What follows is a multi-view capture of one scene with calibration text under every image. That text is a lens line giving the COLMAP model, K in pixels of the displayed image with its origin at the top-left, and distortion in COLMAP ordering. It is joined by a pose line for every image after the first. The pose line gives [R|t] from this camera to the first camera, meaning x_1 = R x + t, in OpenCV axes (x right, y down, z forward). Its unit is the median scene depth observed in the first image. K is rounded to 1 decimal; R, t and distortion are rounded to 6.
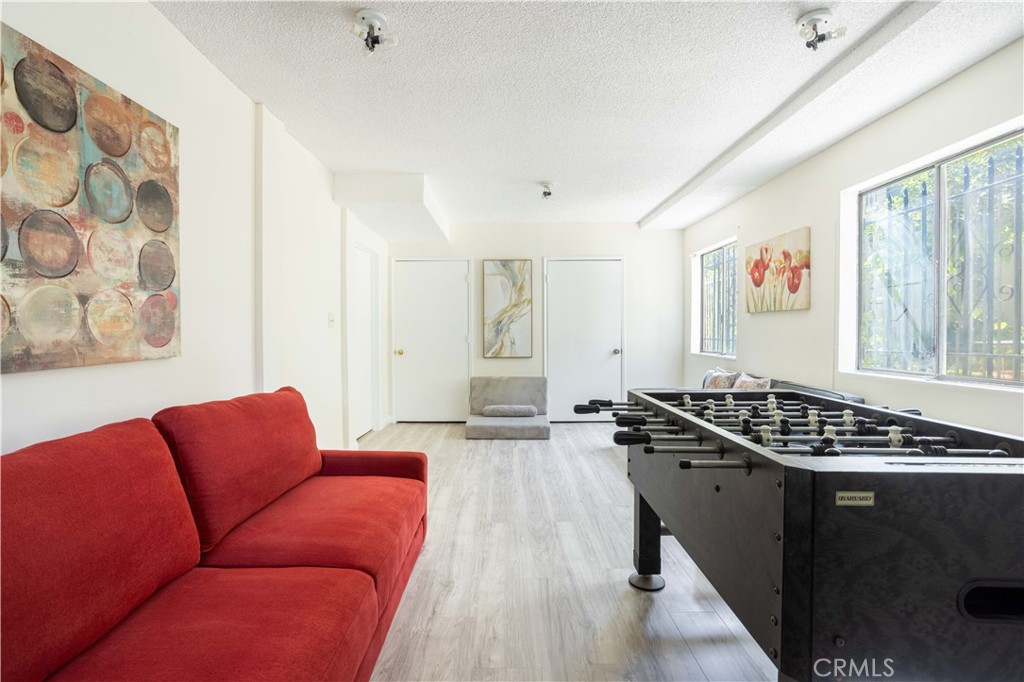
lens RADIAL K [[484.0, 0, 512.0], [0, 484.0, 341.0], [0, 0, 1]] dist [-0.001110, -0.000090]
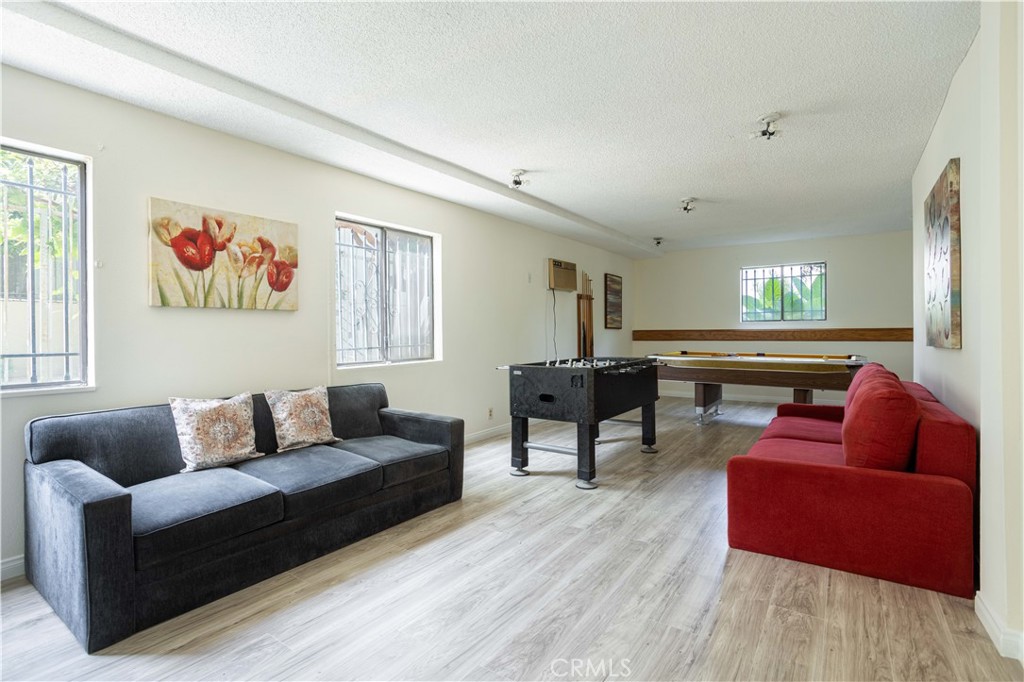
lens RADIAL K [[484.0, 0, 512.0], [0, 484.0, 341.0], [0, 0, 1]] dist [-0.001110, -0.000090]
pose [[-0.810545, -0.005051, 0.585655, -0.346710], [0.016873, 0.999346, 0.031972, -0.035696], [-0.585434, 0.035797, -0.809930, 1.796267]]
